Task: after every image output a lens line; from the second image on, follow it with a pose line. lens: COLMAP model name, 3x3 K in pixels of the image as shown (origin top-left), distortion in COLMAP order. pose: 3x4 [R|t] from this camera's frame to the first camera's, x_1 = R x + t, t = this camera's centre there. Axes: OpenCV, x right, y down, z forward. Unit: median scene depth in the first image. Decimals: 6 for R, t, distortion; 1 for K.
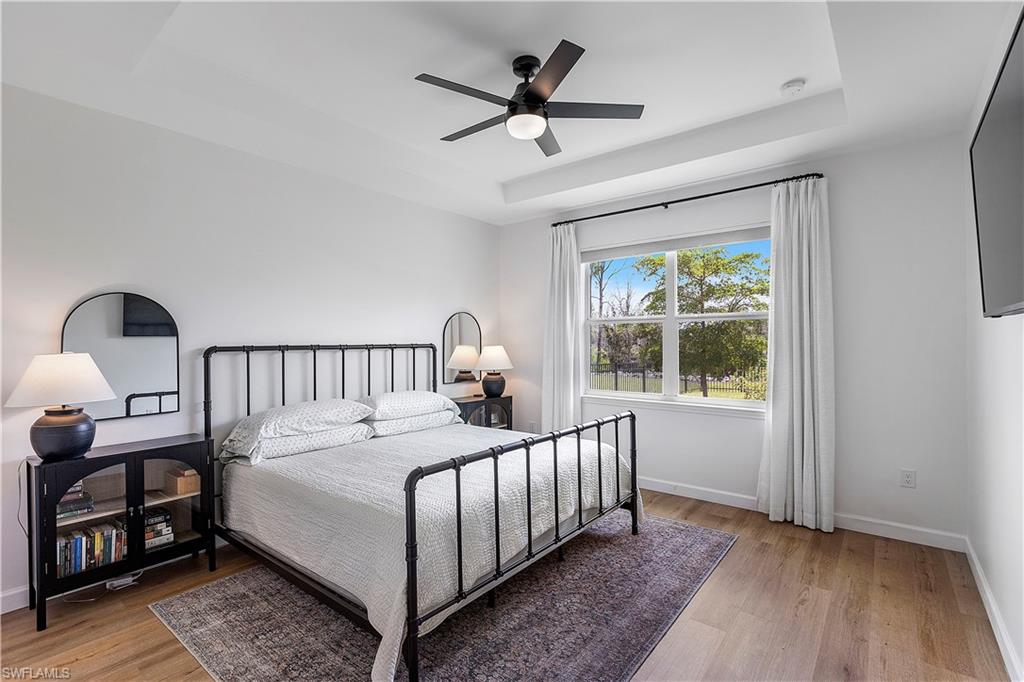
lens RADIAL K [[470.3, 0, 512.6], [0, 470.3, 343.8], [0, 0, 1]] dist [-0.013494, -0.000287]
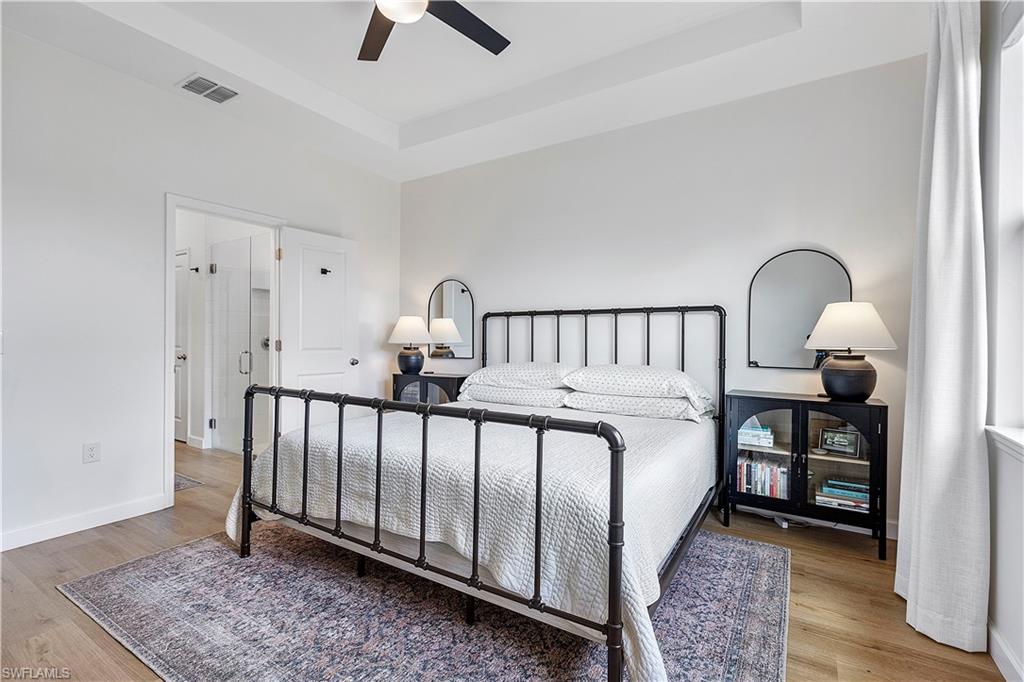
lens RADIAL K [[464.1, 0, 520.2], [0, 464.1, 338.9], [0, 0, 1]] dist [-0.000200, -0.000379]
pose [[0.113900, 0.004016, -0.993484, 0.695045], [-0.011937, 0.999925, 0.002674, 0.076742], [0.993420, 0.011554, 0.113940, 0.947276]]
